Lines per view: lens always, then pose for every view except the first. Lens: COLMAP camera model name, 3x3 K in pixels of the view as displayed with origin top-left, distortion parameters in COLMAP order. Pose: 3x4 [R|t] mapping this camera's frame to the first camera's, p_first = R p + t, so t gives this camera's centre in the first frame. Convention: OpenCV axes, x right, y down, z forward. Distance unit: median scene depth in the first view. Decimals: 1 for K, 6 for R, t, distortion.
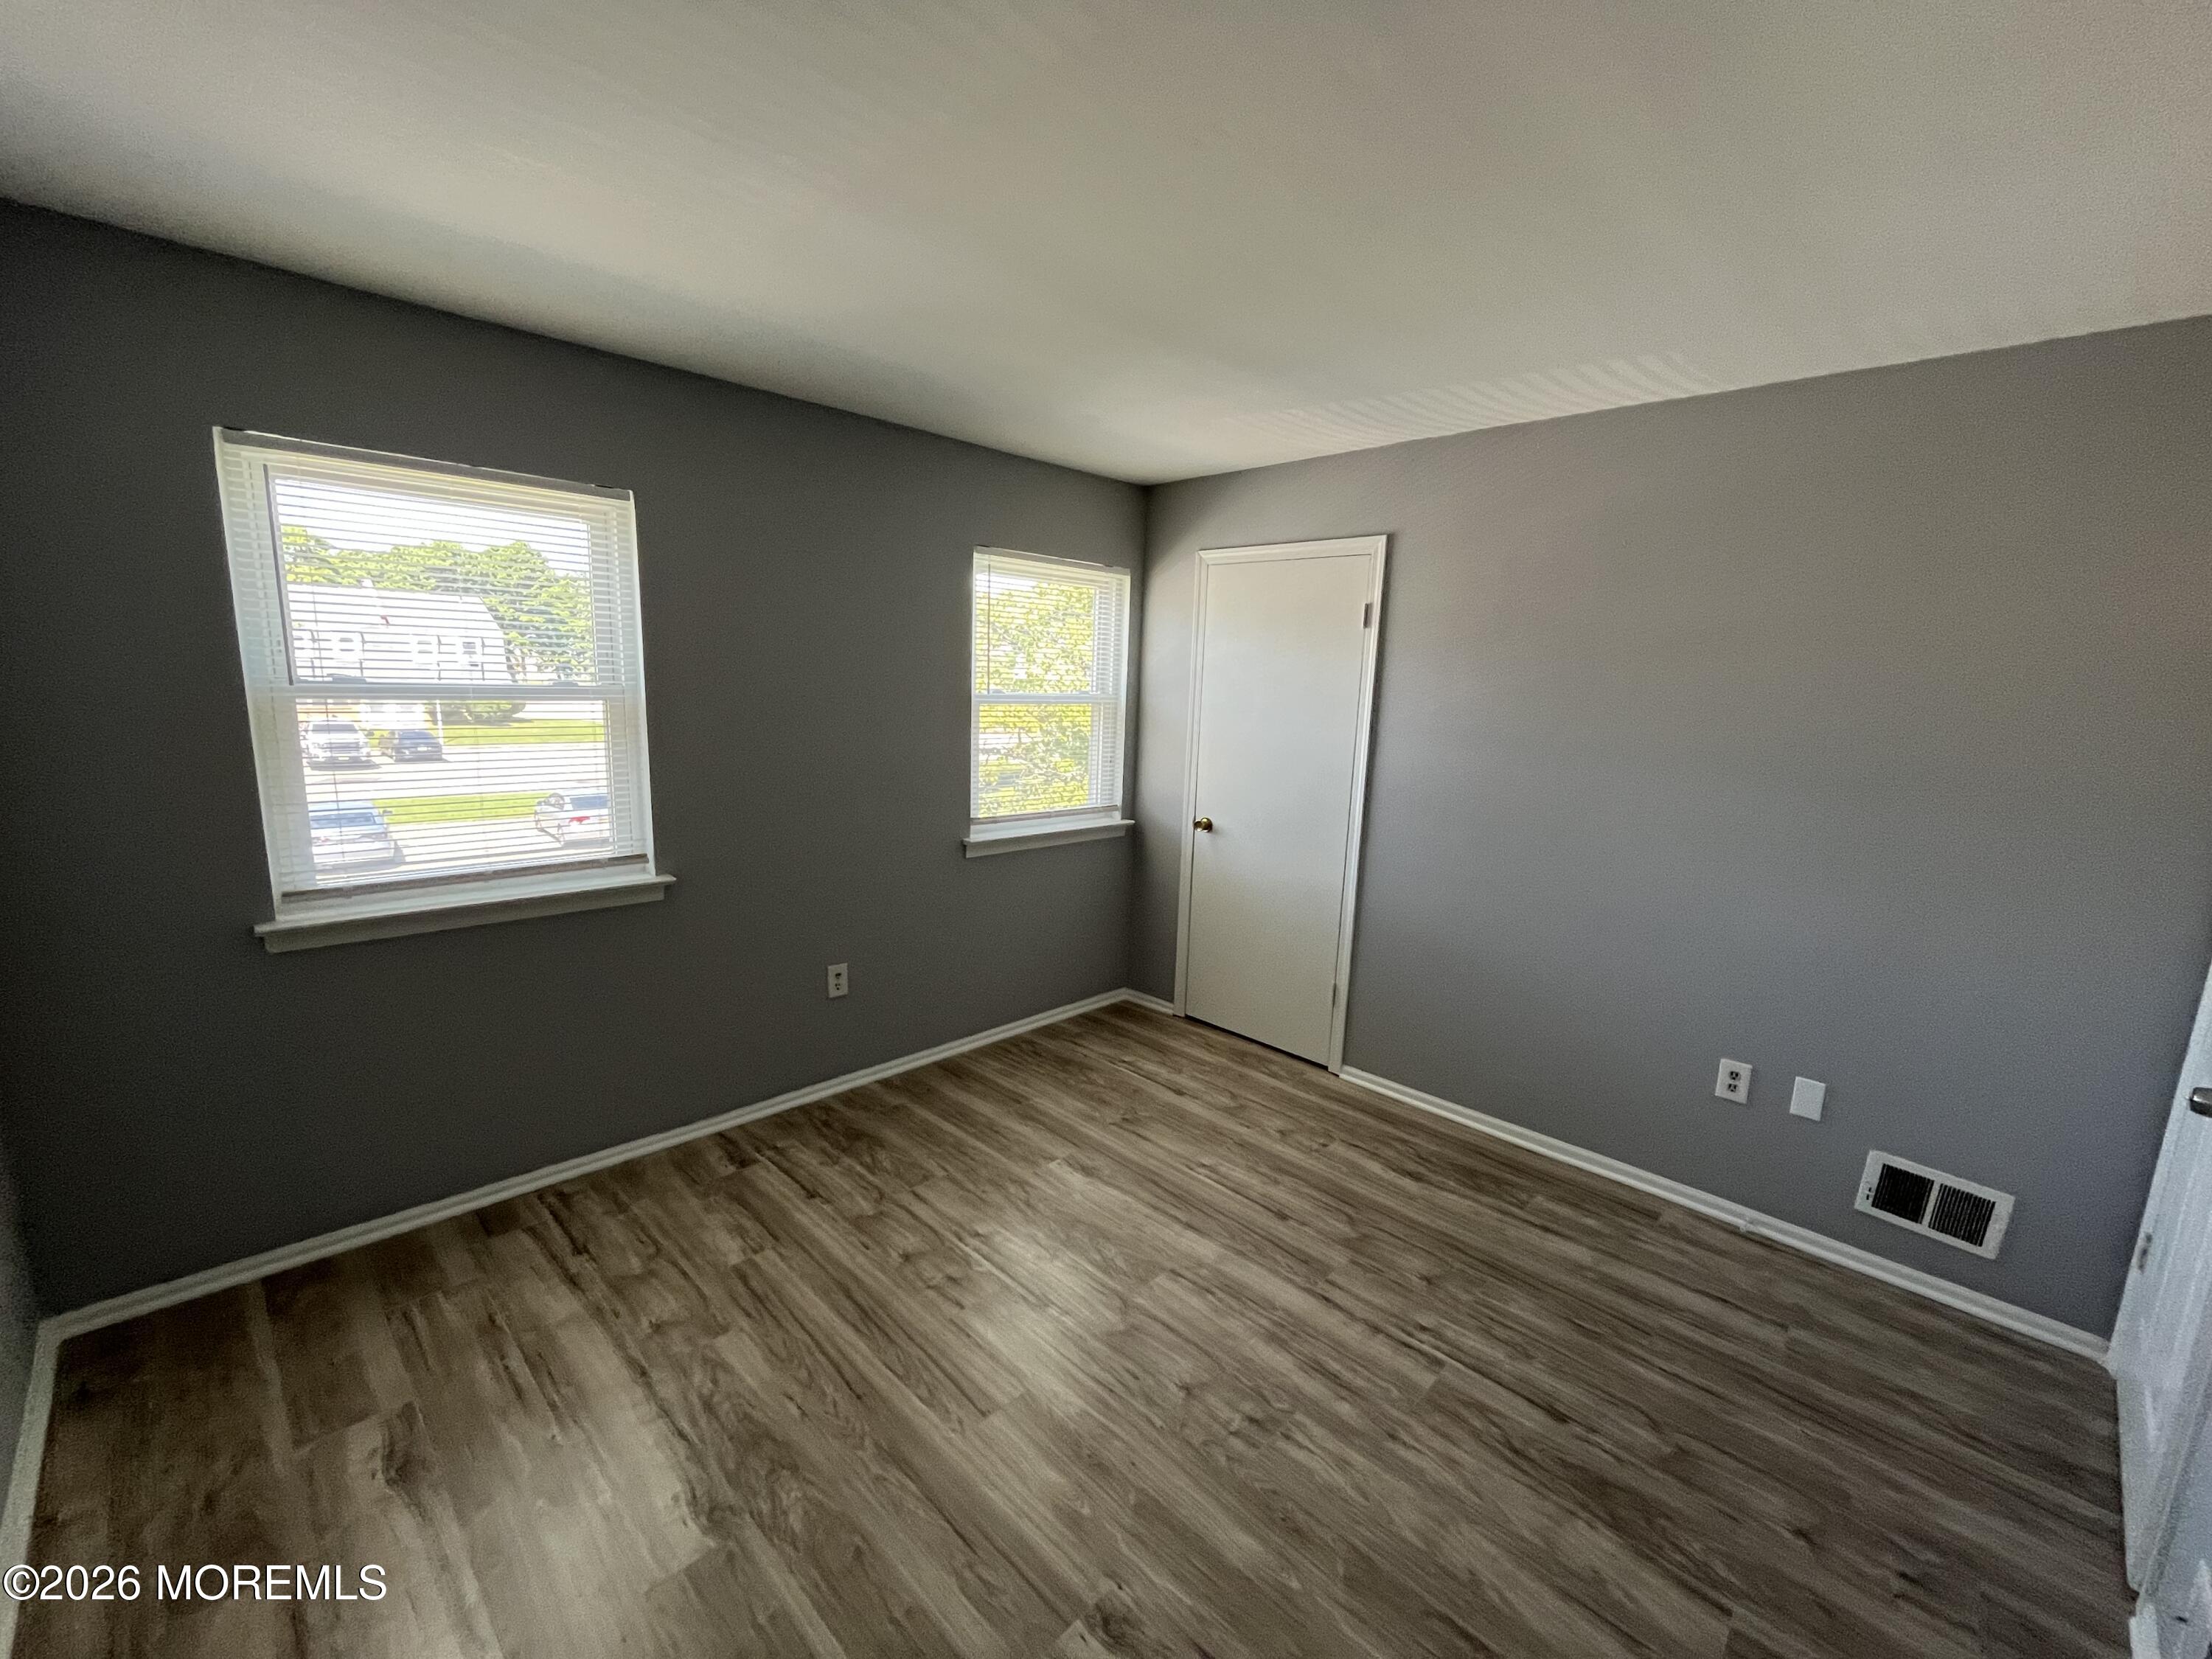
lens RADIAL K [[905.8, 0, 1104.5], [0, 905.8, 836.8], [0, 0, 1]] dist [-0.003971, 0.000597]
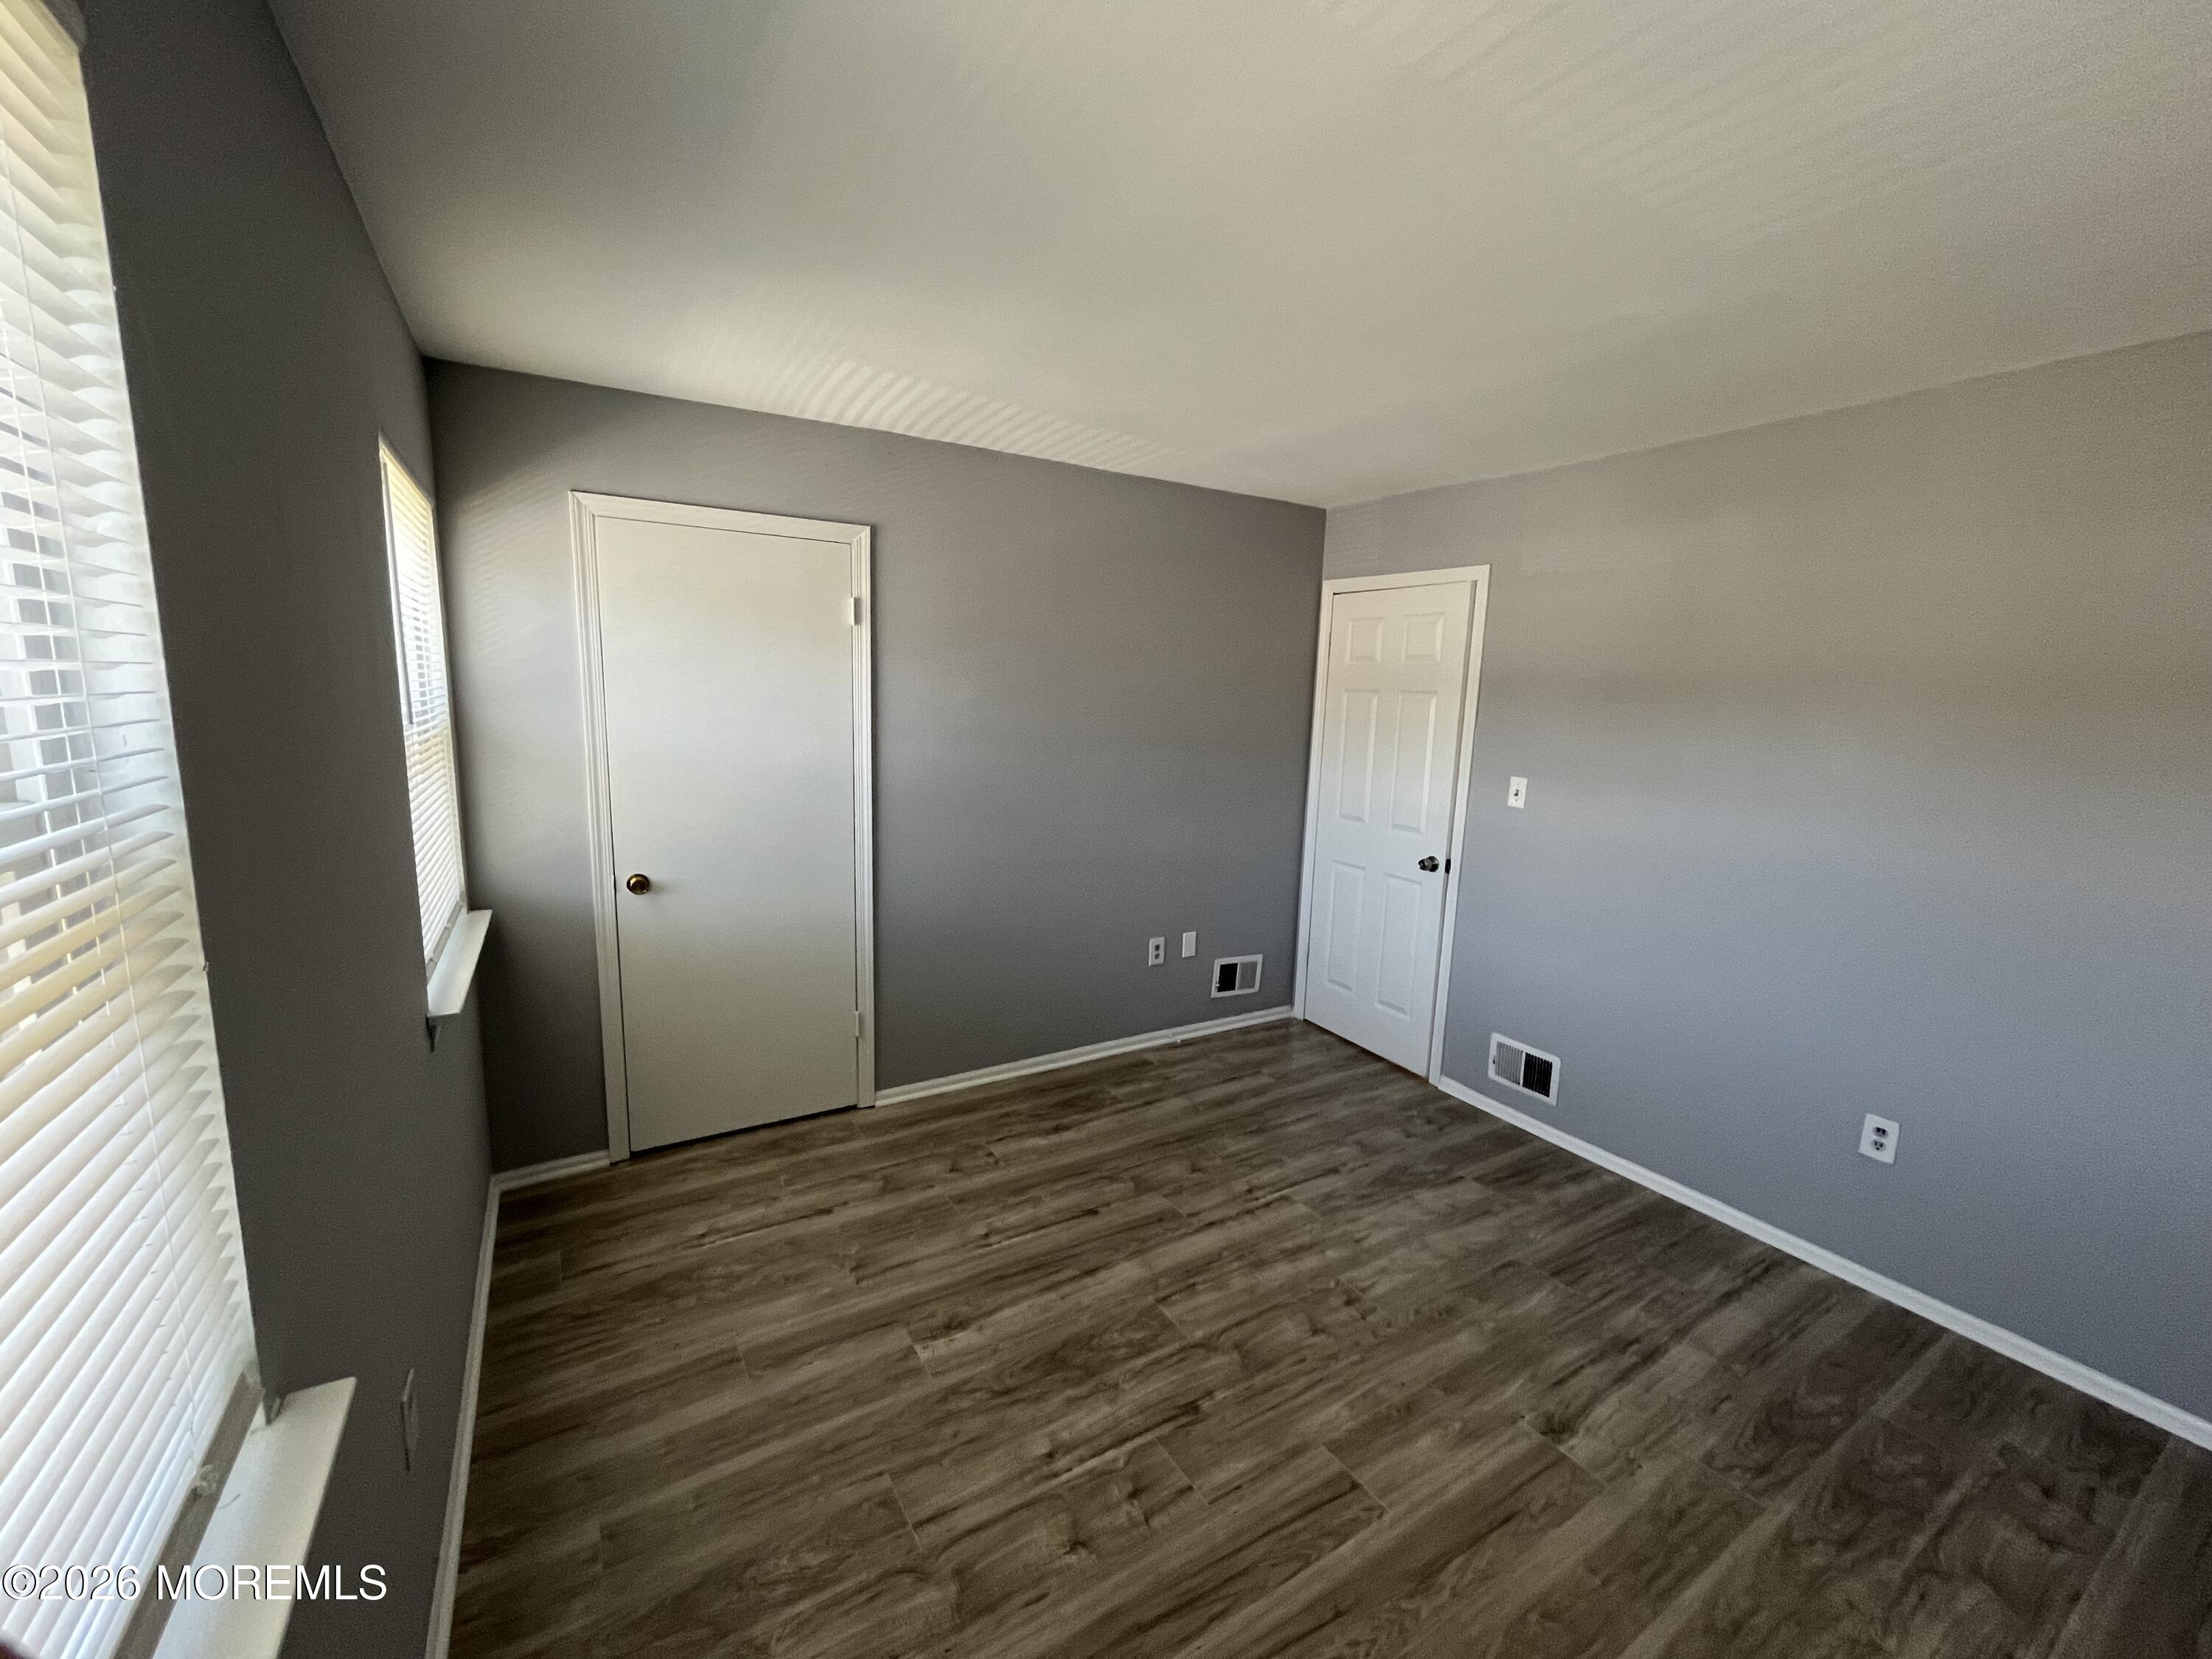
lens RADIAL K [[905.8, 0, 1106.6], [0, 905.8, 832.8], [0, 0, 1]] dist [-0.003971, 0.000597]
pose [[0.239995, -0.181990, 0.953563, -0.730917], [0.151631, 0.977242, 0.148346, -0.158010], [-0.958859, 0.108988, 0.262128, 0.696729]]
